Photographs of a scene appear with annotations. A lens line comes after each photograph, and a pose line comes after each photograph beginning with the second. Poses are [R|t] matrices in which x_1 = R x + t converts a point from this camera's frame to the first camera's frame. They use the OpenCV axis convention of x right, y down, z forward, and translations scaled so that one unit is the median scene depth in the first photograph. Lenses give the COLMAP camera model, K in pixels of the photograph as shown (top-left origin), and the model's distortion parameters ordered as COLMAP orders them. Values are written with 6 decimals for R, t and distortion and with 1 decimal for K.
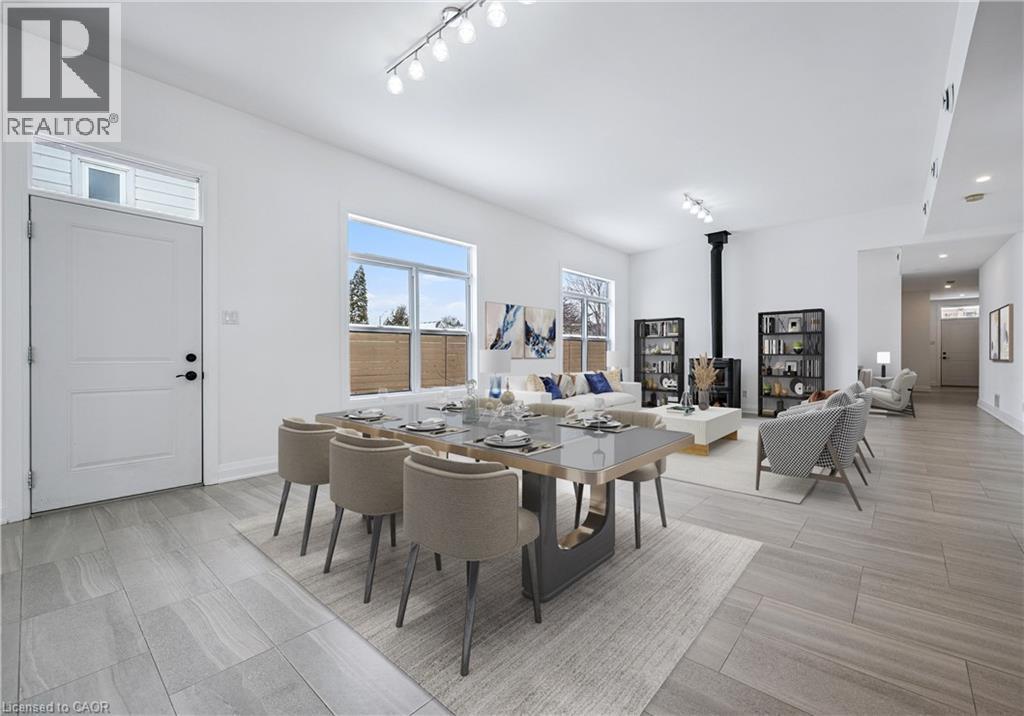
lens RADIAL K [[434.1, 0, 510.2], [0, 434.1, 351.9], [0, 0, 1]] dist [-0.000100, 0.000129]
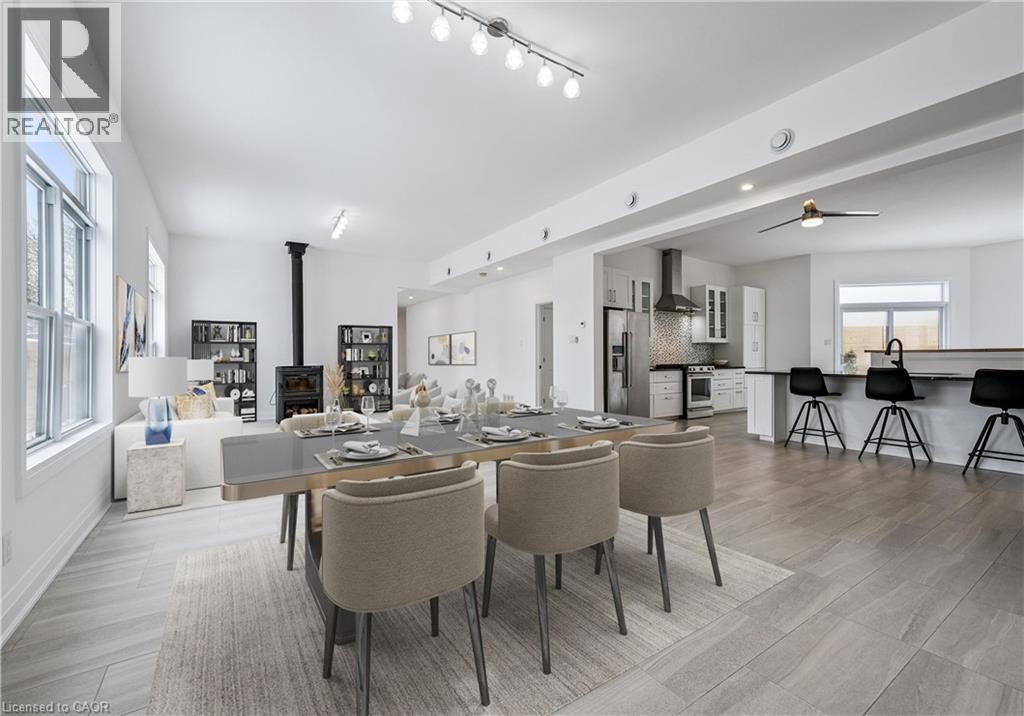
lens RADIAL K [[434.1, 0, 511.4], [0, 434.1, 363.5], [0, 0, 1]] dist [-0.000100, 0.000129]
pose [[0.250296, -0.012406, 0.968090, -0.428488], [0.004377, 0.999922, 0.011682, -0.000344], [-0.968159, 0.001313, 0.250331, 0.285410]]
